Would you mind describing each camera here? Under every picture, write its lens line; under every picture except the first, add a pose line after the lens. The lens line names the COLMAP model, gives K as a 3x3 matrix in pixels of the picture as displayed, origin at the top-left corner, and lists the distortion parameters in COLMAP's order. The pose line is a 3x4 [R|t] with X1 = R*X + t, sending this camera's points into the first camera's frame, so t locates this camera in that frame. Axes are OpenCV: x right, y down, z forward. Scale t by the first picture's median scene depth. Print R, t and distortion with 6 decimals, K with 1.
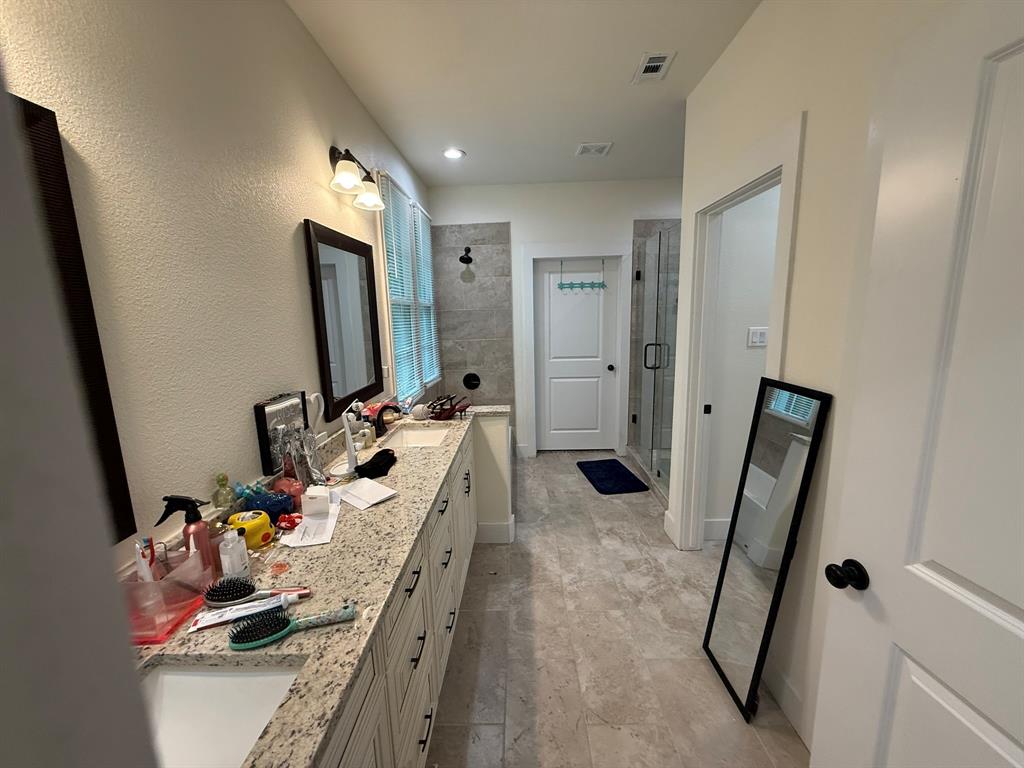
lens RADIAL K [[408.9, 0, 509.4], [0, 408.9, 383.3], [0, 0, 1]] dist [-0.000055, 0.000527]
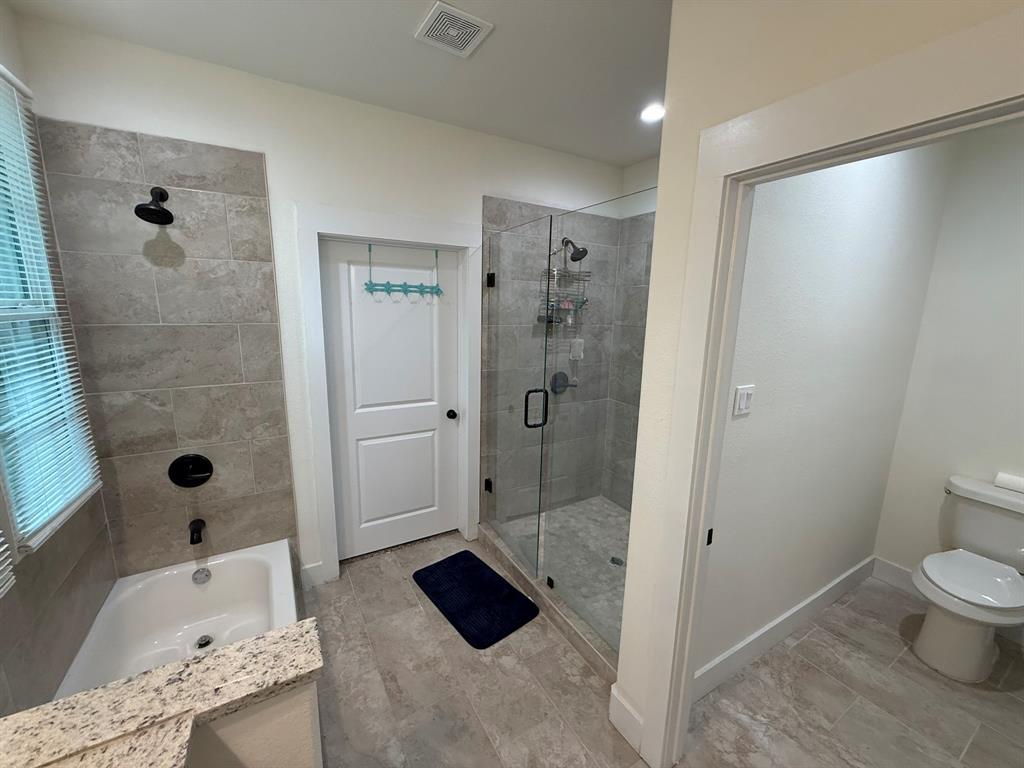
lens RADIAL K [[408.9, 0, 509.4], [0, 408.9, 383.3], [0, 0, 1]] dist [-0.000055, 0.000527]
pose [[0.849698, -0.054362, 0.524460, -0.020932], [0.048044, 0.998516, 0.025661, -0.106654], [-0.525076, 0.003393, 0.851049, 0.399584]]
